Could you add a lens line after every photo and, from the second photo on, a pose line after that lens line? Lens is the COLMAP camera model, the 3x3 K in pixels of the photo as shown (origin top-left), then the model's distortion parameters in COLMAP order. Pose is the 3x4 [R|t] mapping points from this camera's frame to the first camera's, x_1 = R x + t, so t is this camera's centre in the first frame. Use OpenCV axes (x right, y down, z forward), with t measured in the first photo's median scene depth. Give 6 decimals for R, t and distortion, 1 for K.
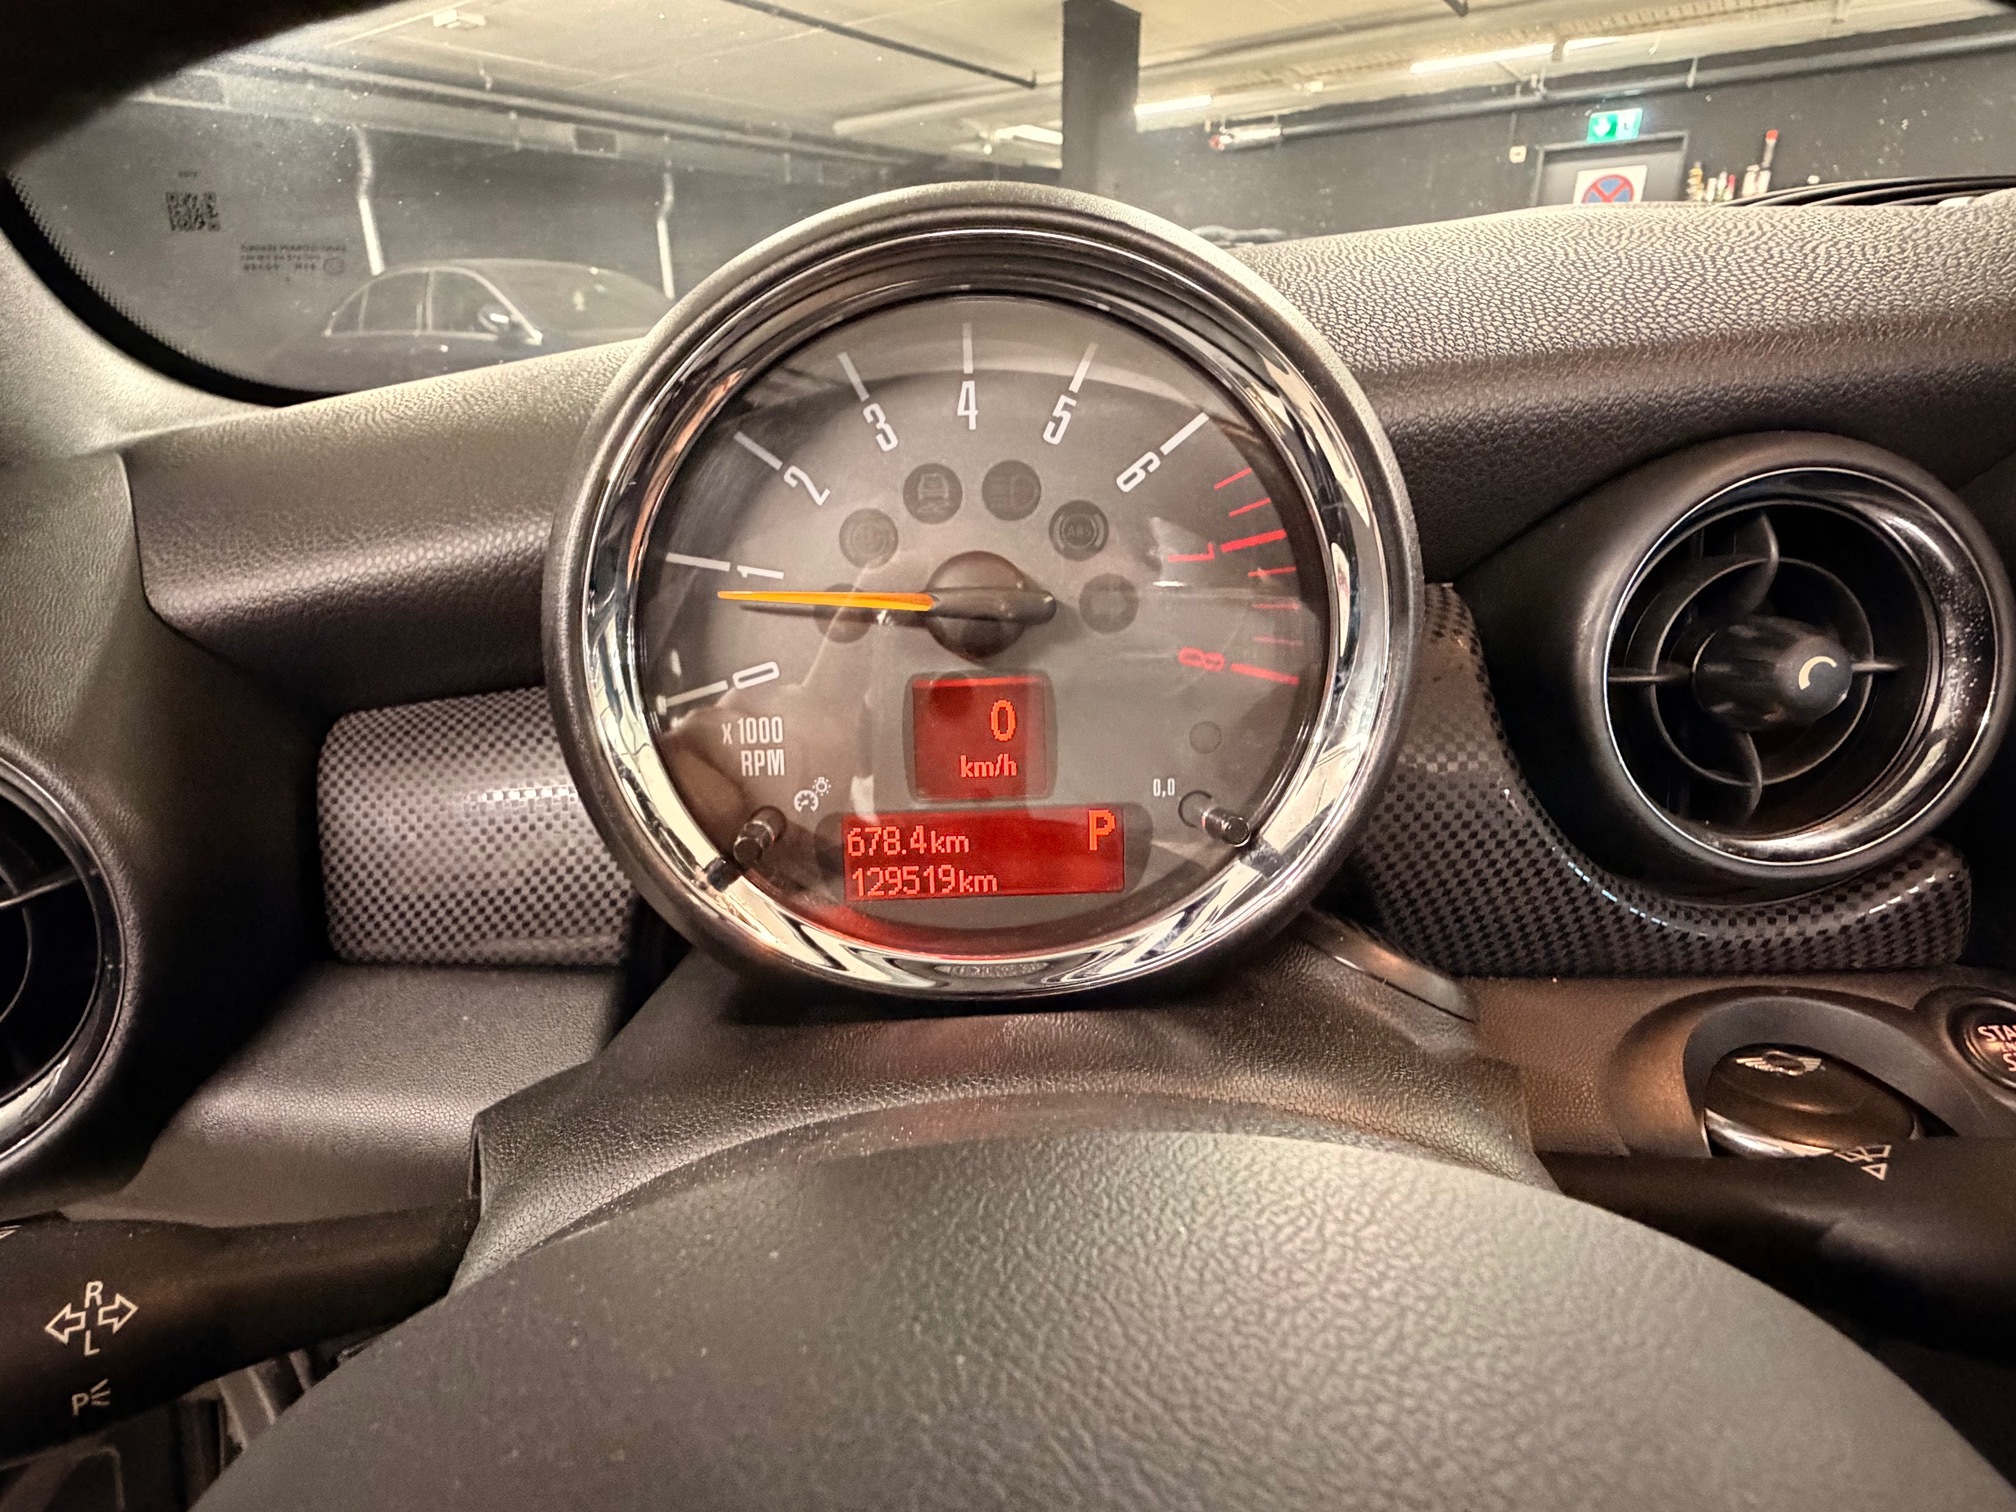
lens RADIAL K [[1121.2, 0, 982.8], [0, 1121.2, 753.1], [0, 0, 1]] dist [-0.001964, 0.000184]
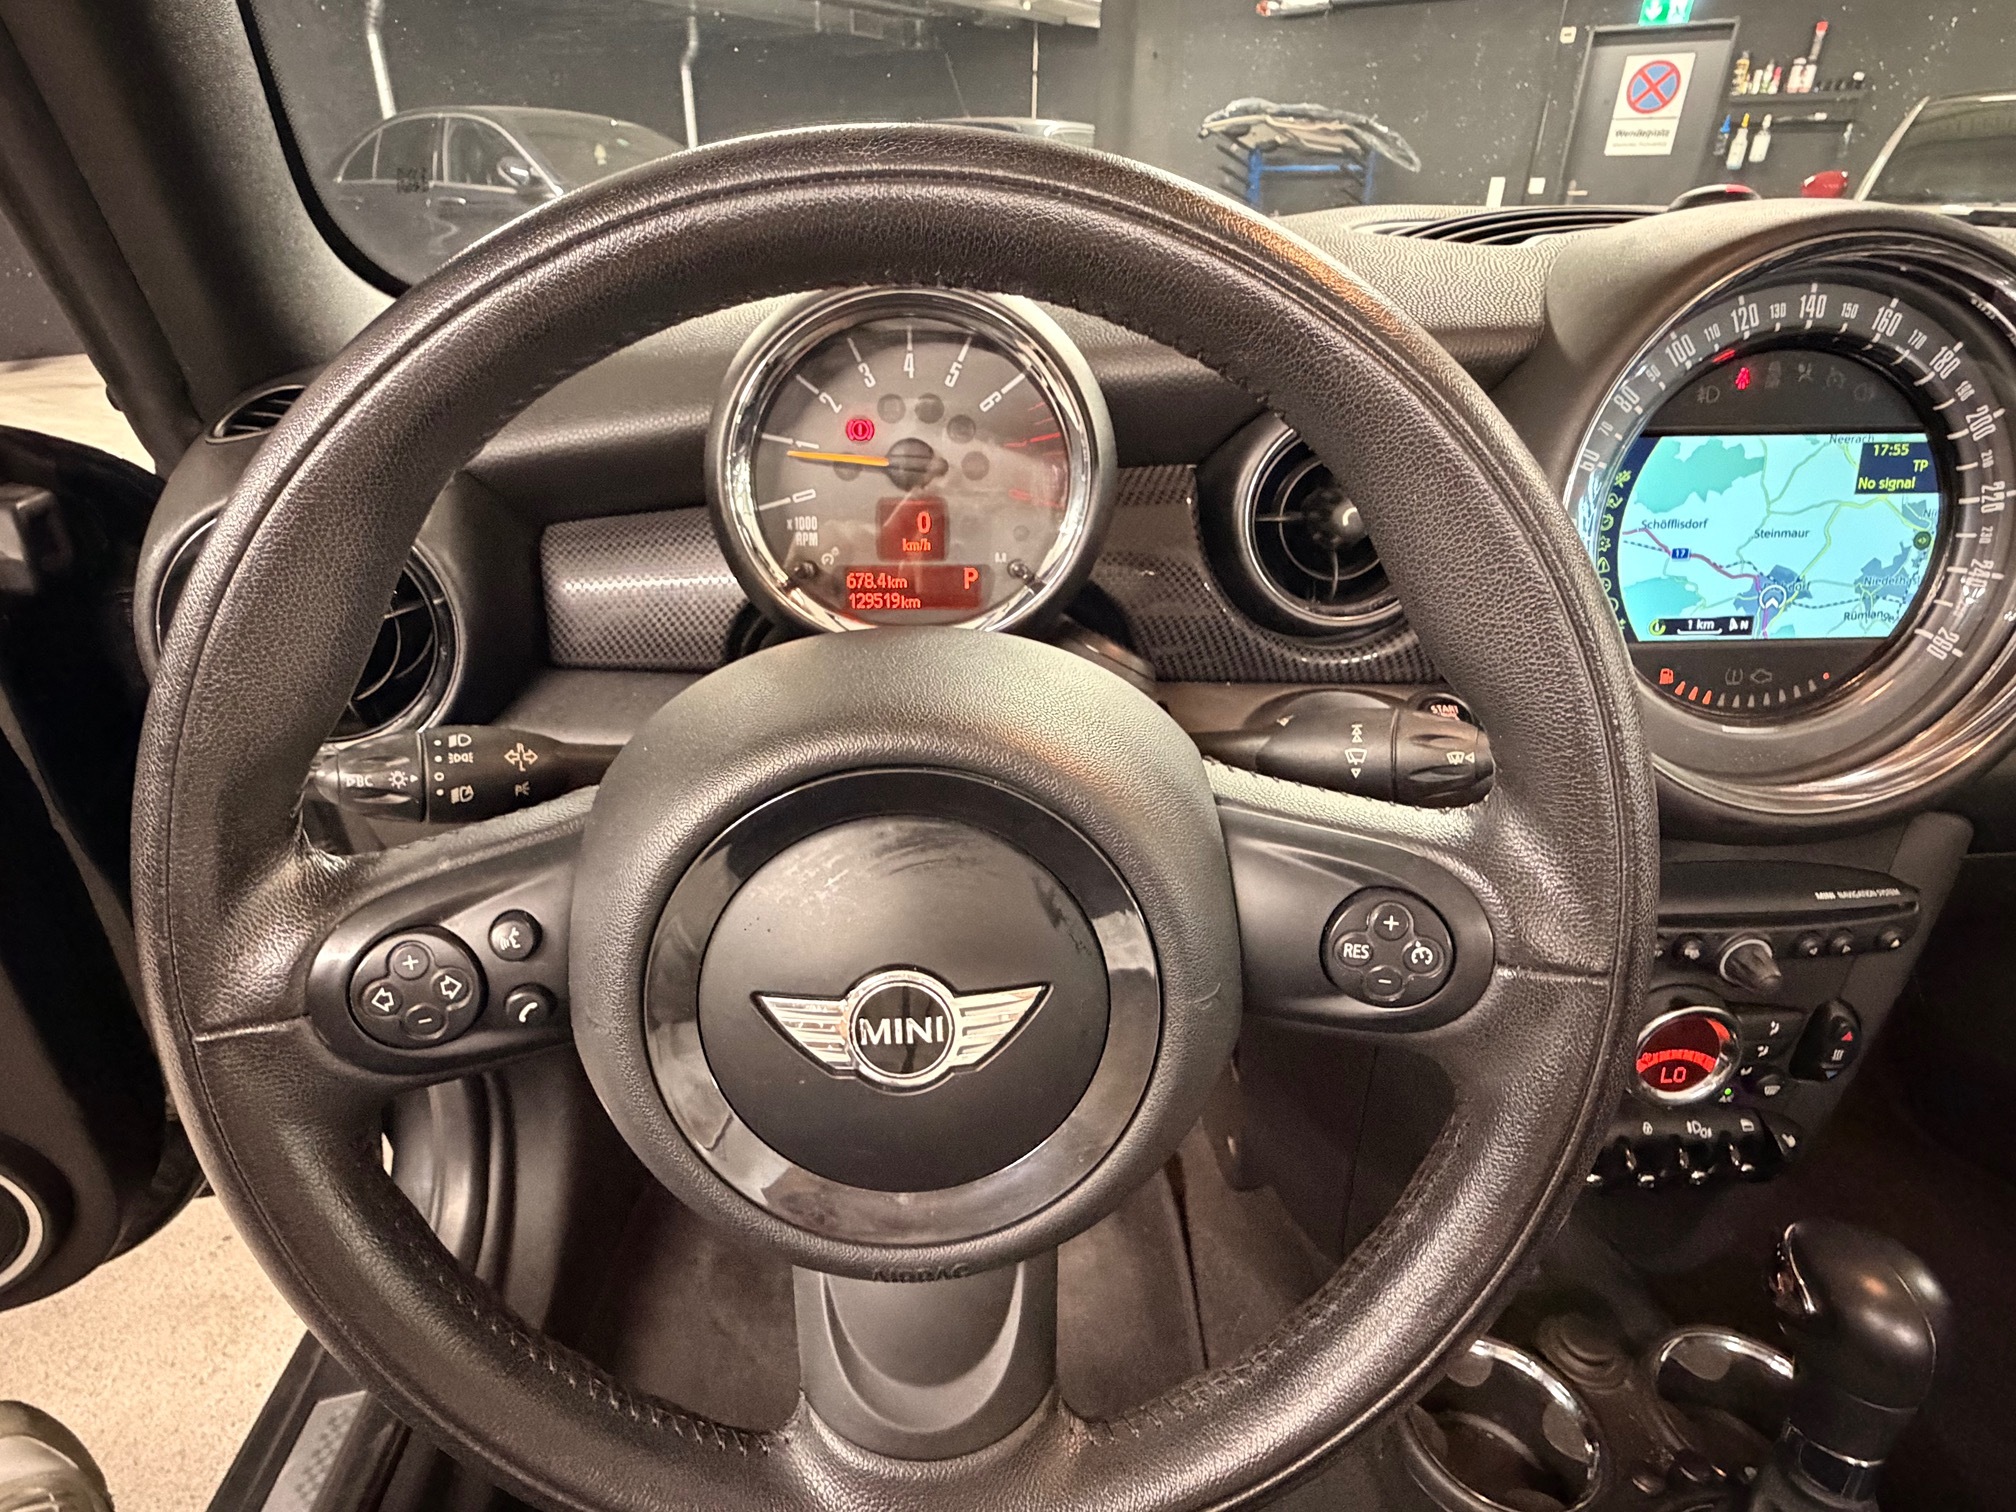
lens RADIAL K [[1108.6, 0, 1002.7], [0, 1108.6, 750.8], [0, 0, 1]] dist [0.001327, -0.002763]
pose [[0.999458, 0.032685, 0.003835, 0.138607], [-0.032905, 0.994364, 0.100789, 0.146555], [-0.000519, -0.100861, 0.994900, -0.879363]]
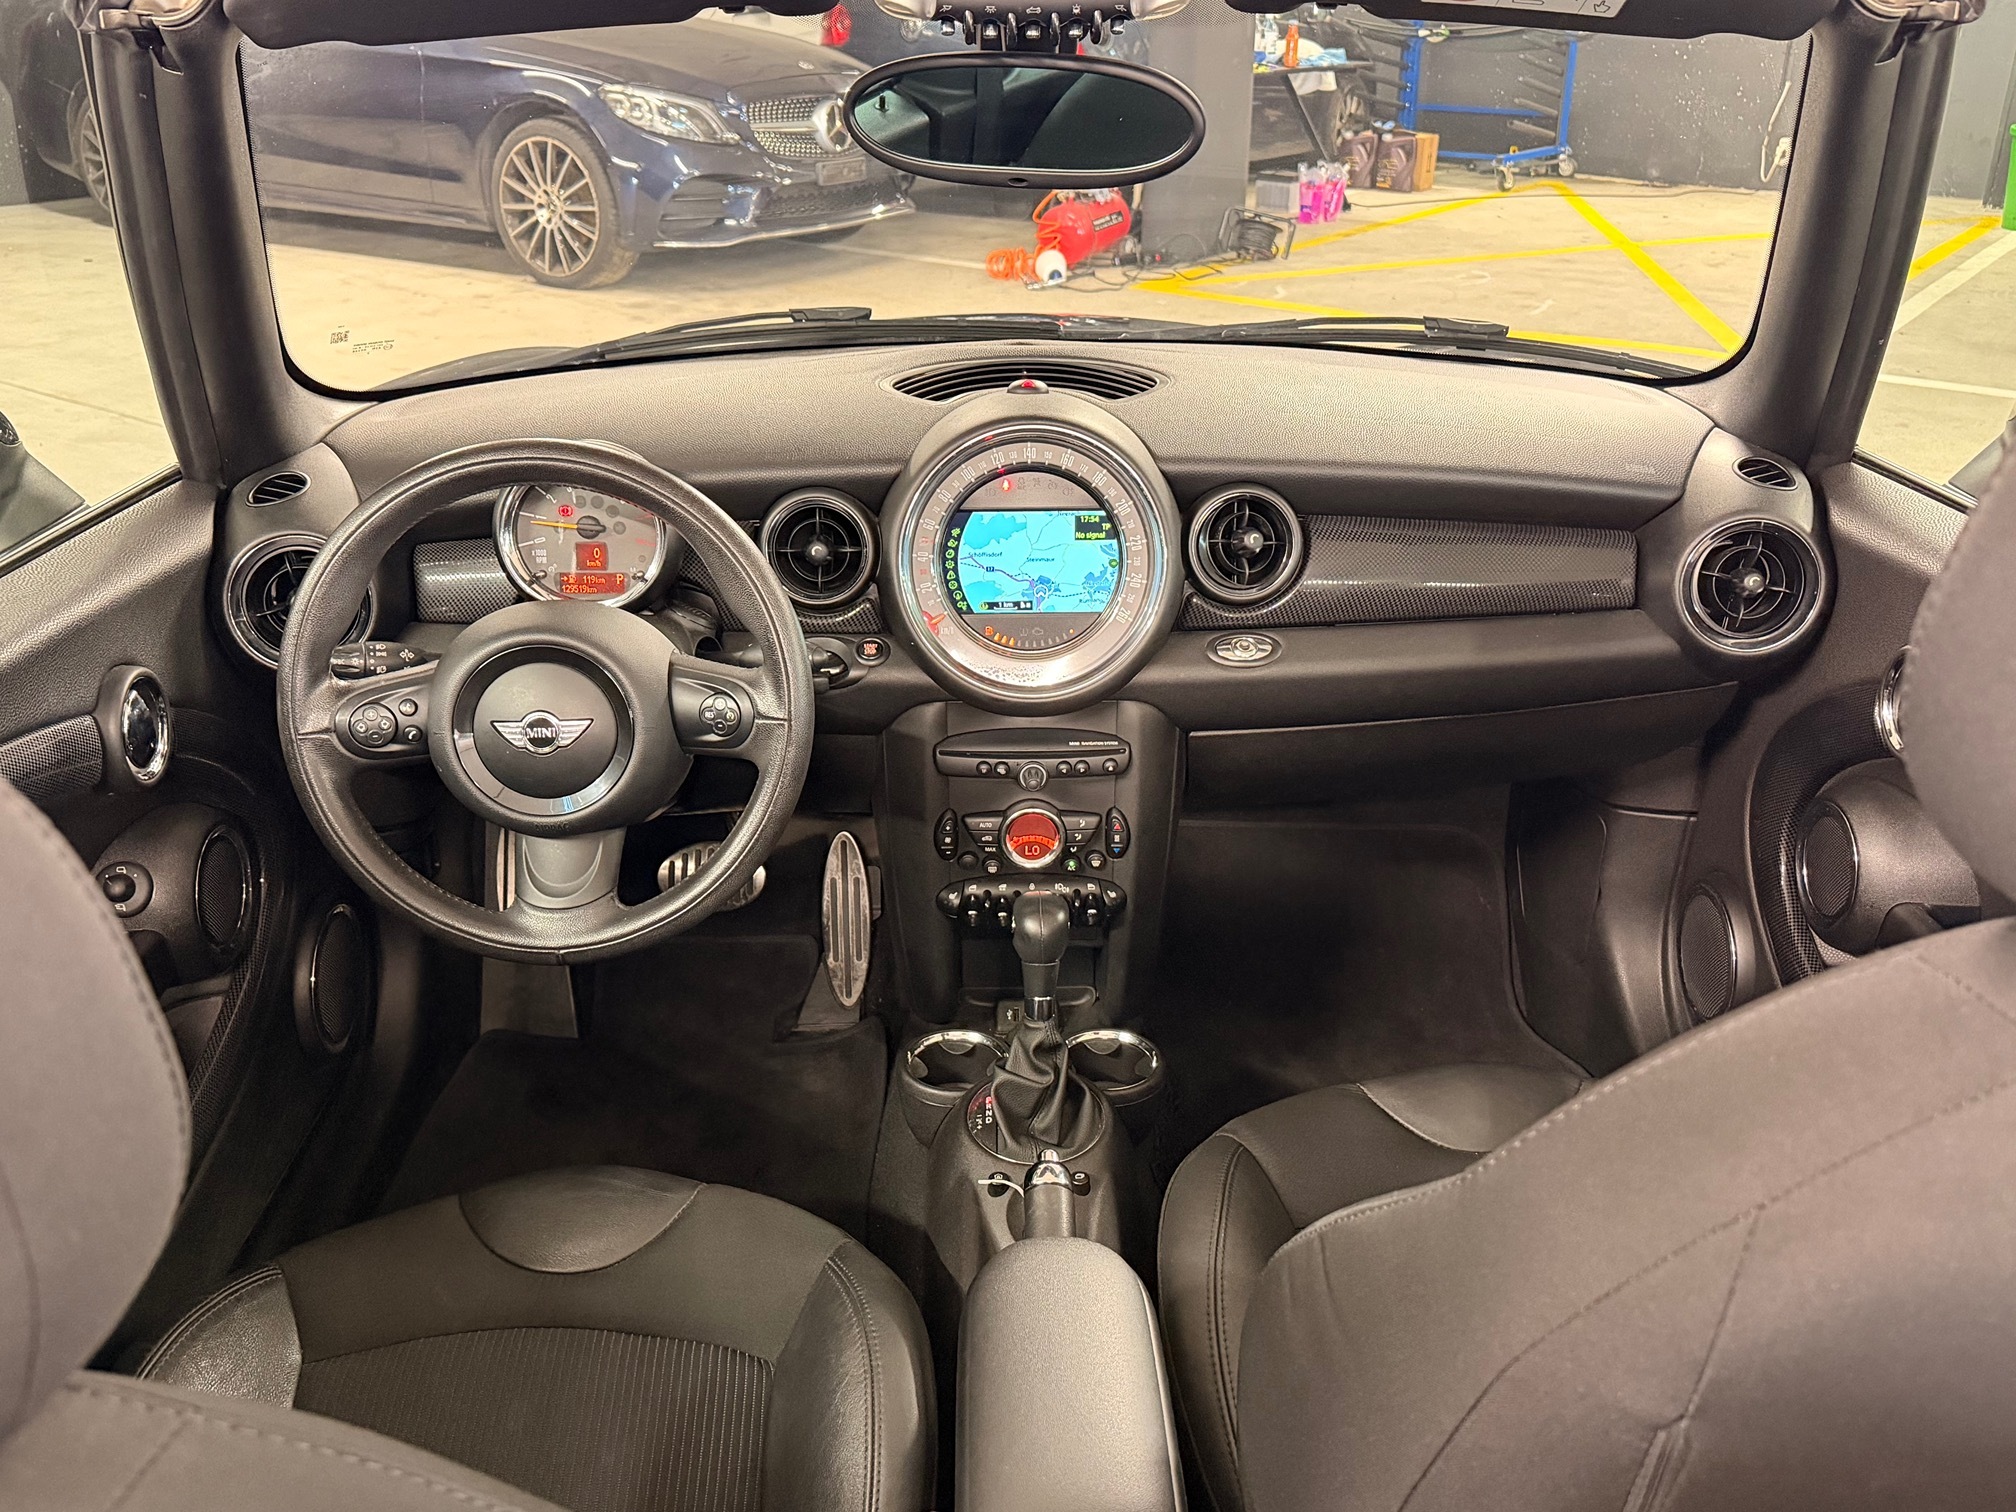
lens RADIAL K [[1760.3, 0, 1105.1], [0, 1760.3, 757.1], [0, 0, 1]] dist [0.070143, -0.000834]
pose [[0.999209, 0.039609, 0.003569, 1.660284], [-0.039759, 0.997003, 0.066366, 0.188849], [-0.000930, -0.066455, 0.997789, -4.940789]]
